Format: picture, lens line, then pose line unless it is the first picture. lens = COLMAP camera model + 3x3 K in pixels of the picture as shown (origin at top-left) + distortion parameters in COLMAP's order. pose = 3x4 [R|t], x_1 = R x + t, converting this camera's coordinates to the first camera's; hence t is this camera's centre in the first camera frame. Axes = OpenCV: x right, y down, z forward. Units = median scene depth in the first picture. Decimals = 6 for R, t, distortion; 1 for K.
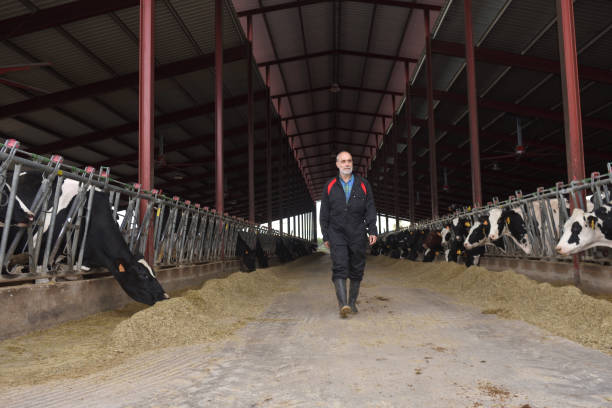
lens RADIAL K [[526.0, 0, 306.0], [0, 526.0, 204.0], [0, 0, 1]] dist [-0.007256, -0.003878]
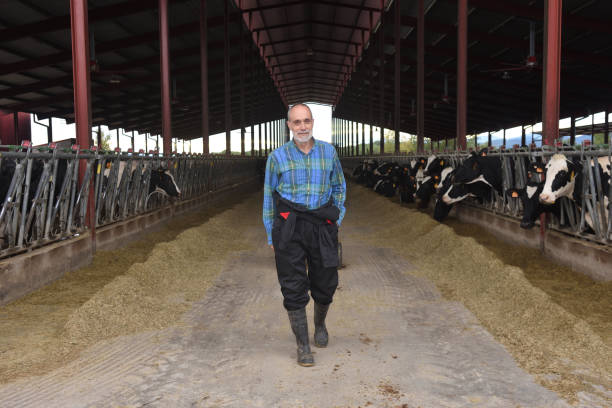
lens RADIAL K [[669.6, 0, 306.0], [0, 669.6, 204.0], [0, 0, 1]] dist [0.049550, 0.015683]
pose [[0.999192, 0.009728, 0.039003, 0.050642], [-0.015911, 0.986743, 0.161506, -0.176774], [-0.036915, -0.161996, 0.986101, -0.262014]]
